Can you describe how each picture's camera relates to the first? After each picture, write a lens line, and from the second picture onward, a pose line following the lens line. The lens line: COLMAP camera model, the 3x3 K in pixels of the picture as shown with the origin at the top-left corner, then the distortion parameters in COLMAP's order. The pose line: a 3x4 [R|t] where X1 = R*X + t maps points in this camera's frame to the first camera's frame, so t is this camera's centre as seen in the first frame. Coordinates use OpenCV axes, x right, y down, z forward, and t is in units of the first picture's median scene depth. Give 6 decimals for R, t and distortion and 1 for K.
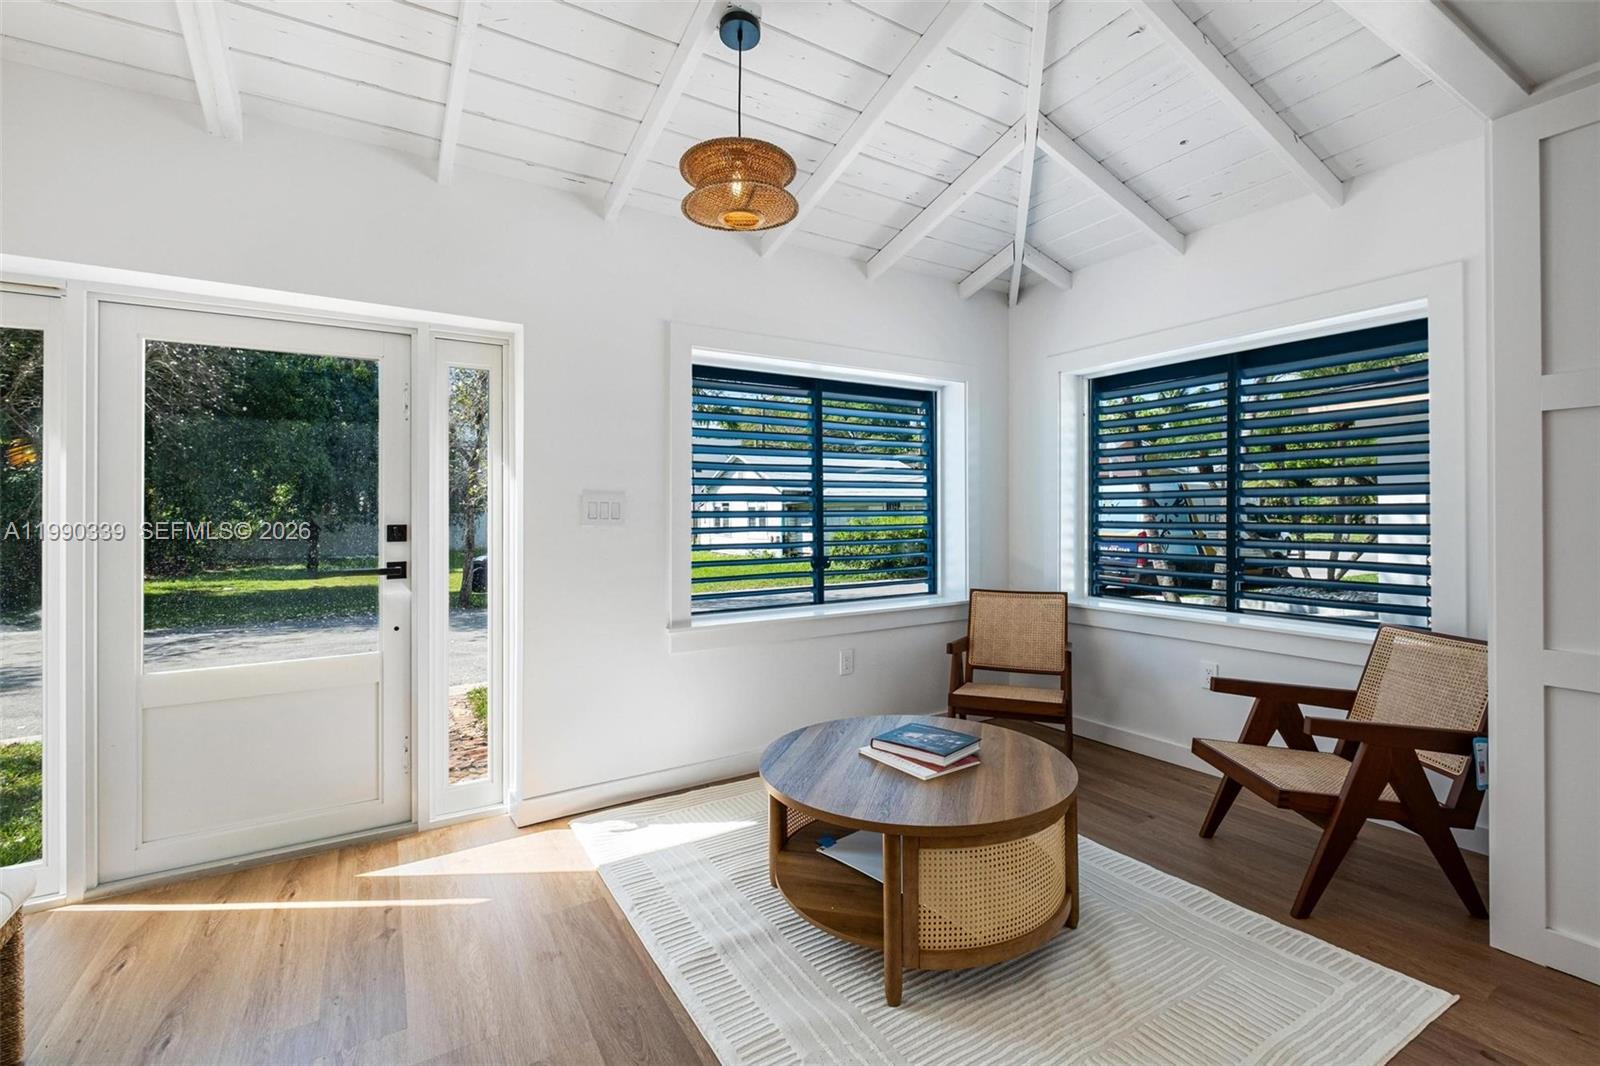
lens RADIAL K [[698.2, 0, 797.1], [0, 698.2, 509.7], [0, 0, 1]] dist [-0.000182, -0.001767]
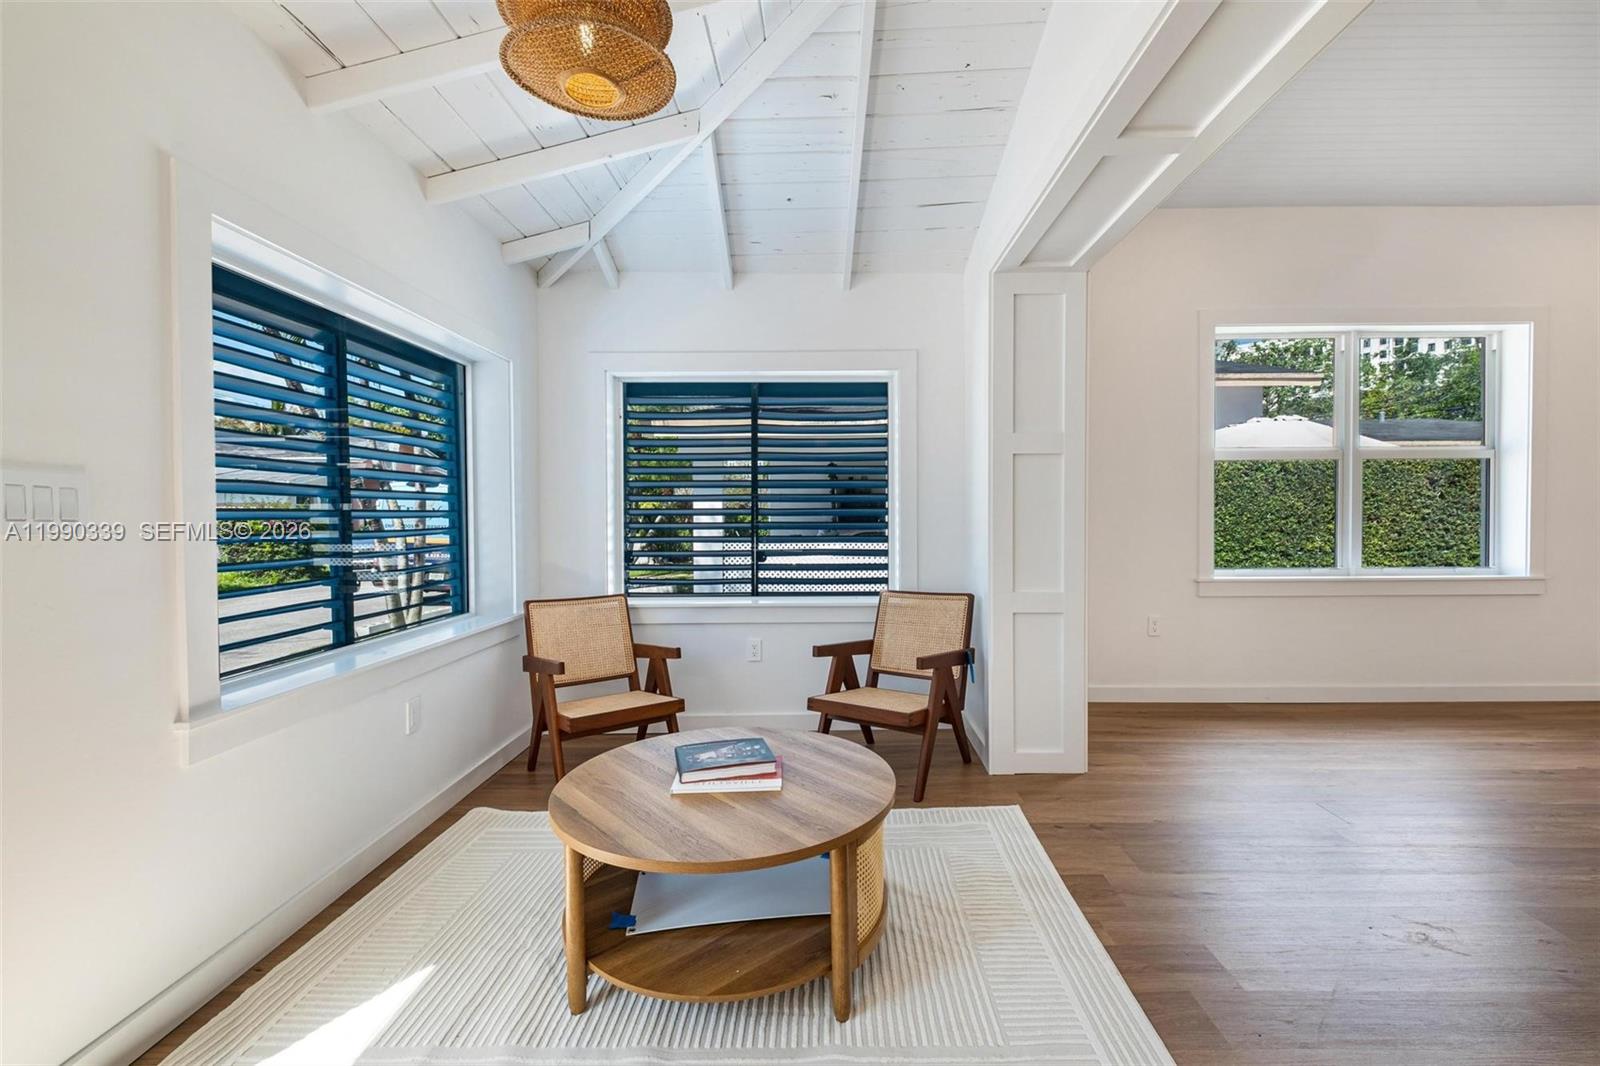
lens RADIAL K [[698.2, 0, 809.4], [0, 698.2, 530.3], [0, 0, 1]] dist [-0.000182, -0.001767]
pose [[0.531822, -0.015904, 0.846707, -0.453596], [-0.001491, 0.999805, 0.019716, 0.010126], [-0.846855, -0.011748, 0.531694, 0.351257]]
